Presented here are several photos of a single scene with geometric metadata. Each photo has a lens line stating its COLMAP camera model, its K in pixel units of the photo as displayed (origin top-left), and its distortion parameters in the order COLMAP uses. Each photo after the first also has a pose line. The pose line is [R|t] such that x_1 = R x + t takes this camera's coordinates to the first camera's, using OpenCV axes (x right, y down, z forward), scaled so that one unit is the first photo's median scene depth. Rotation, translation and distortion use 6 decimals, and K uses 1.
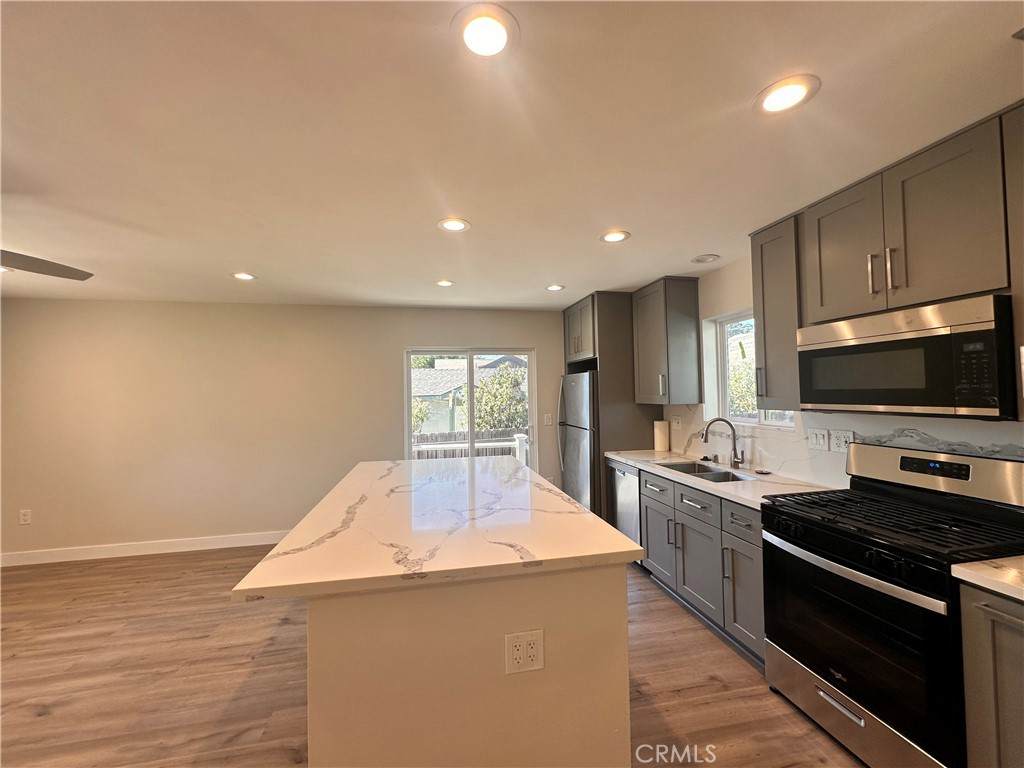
lens RADIAL K [[411.3, 0, 512.0], [0, 411.3, 381.2], [0, 0, 1]] dist [0.004050, -0.000555]
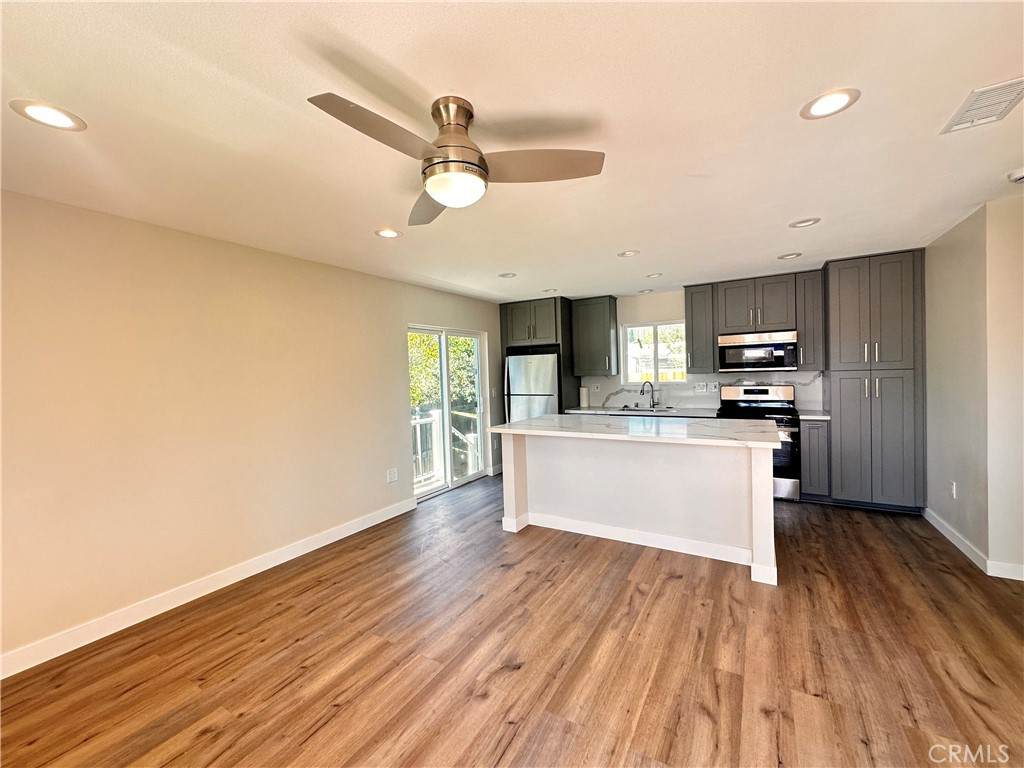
lens RADIAL K [[411.3, 0, 513.2], [0, 411.3, 387.2], [0, 0, 1]] dist [0.004050, -0.000555]
pose [[0.673397, -0.029737, 0.738683, -1.475363], [-0.003128, 0.999067, 0.043071, 0.048896], [-0.739275, -0.031314, 0.672675, 0.265386]]
